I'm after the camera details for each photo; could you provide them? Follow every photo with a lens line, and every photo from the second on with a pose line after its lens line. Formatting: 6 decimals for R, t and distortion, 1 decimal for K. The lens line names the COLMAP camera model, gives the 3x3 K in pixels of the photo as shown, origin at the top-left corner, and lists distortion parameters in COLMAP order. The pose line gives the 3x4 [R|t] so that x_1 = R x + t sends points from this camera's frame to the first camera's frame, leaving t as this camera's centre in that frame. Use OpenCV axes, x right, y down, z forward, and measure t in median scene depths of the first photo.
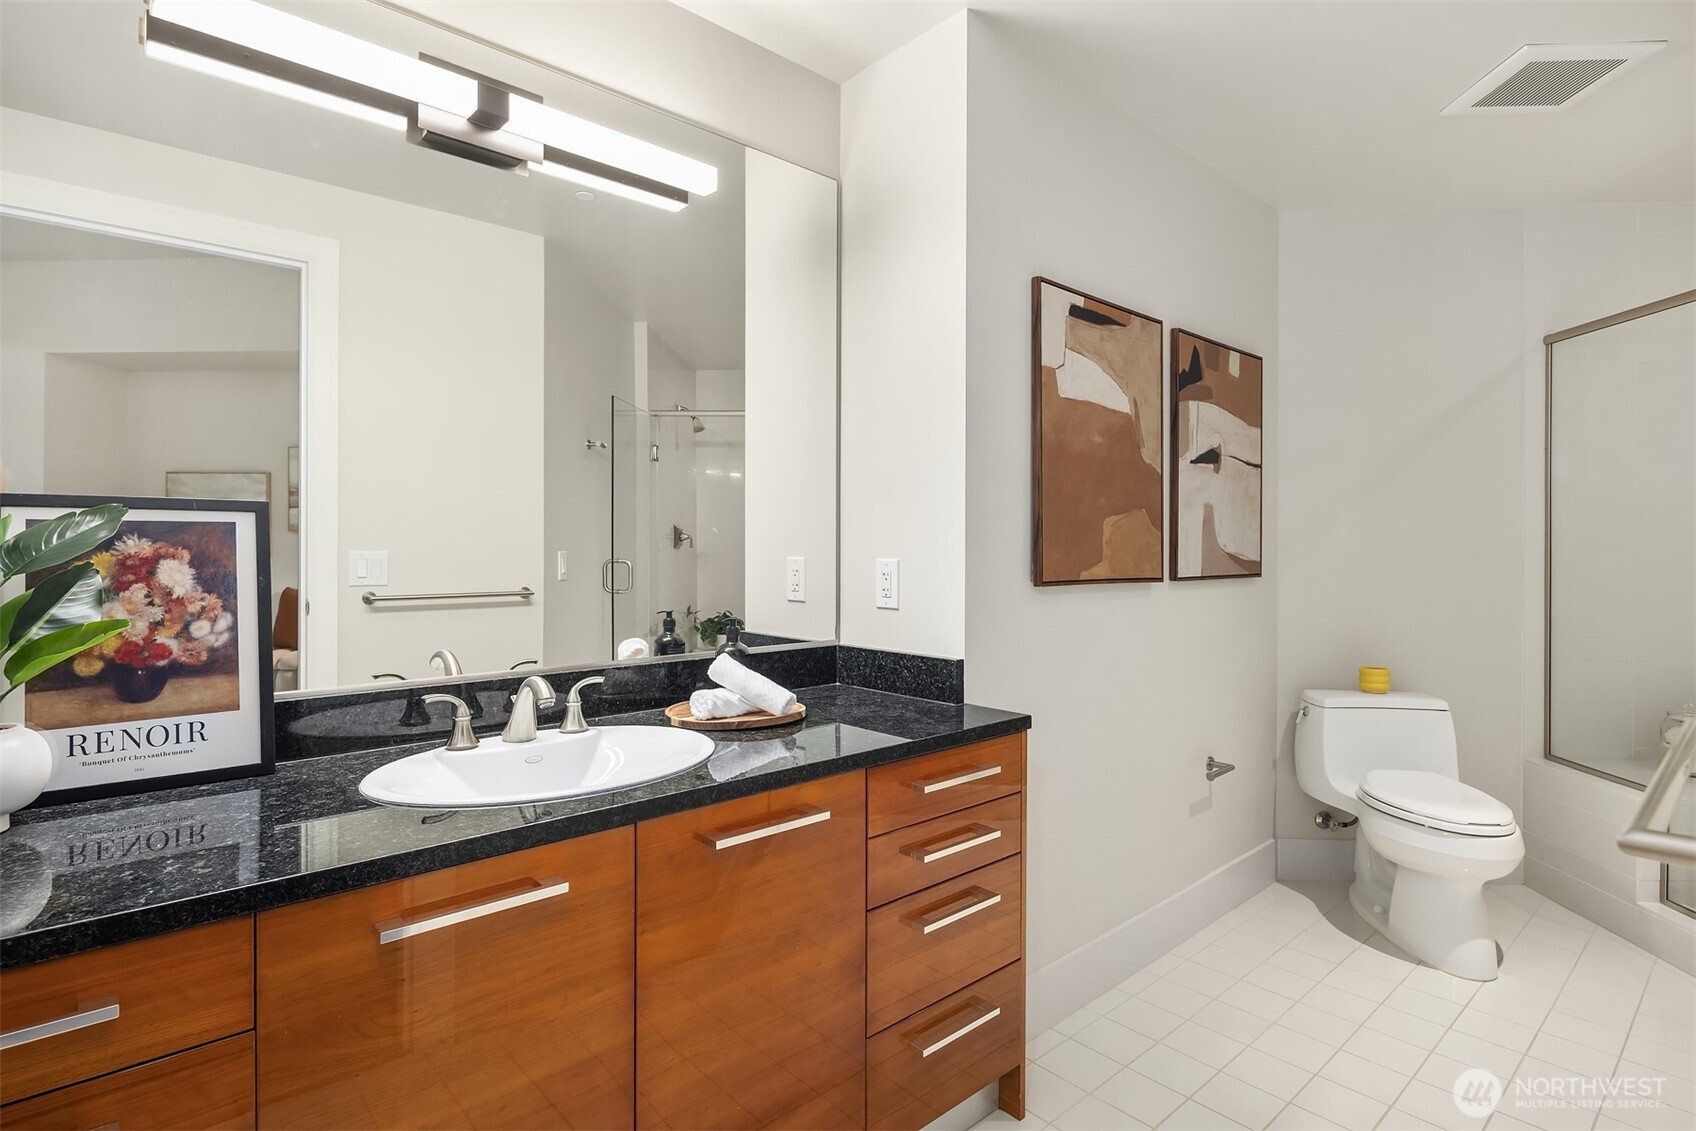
lens RADIAL K [[863.1, 0, 849.5], [0, 863.1, 548.6], [0, 0, 1]] dist [-0.000558, -0.002687]
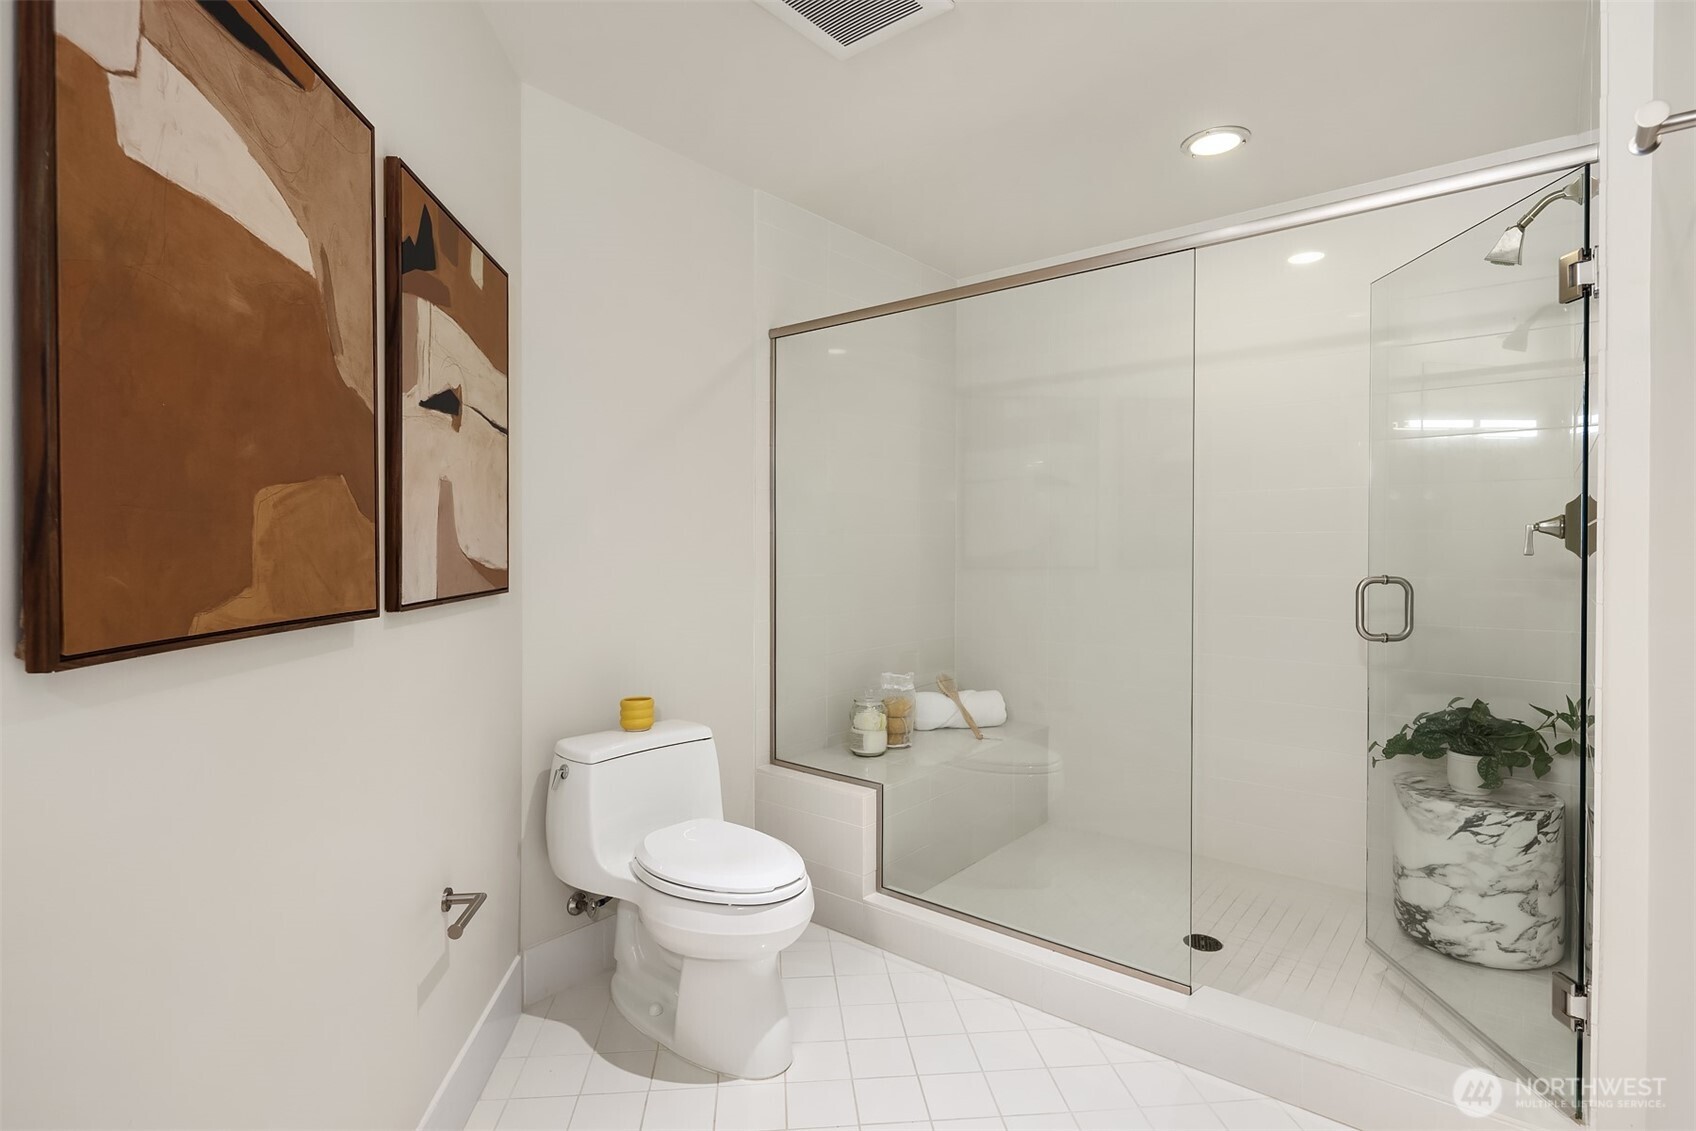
lens RADIAL K [[863.1, 0, 849.5], [0, 863.1, 548.6], [0, 0, 1]] dist [-0.000558, -0.002687]
pose [[0.609785, -0.005812, 0.792545, 0.108761], [0.004621, 0.999982, 0.003777, -0.003782], [-0.792553, 0.001359, 0.609801, 0.407863]]
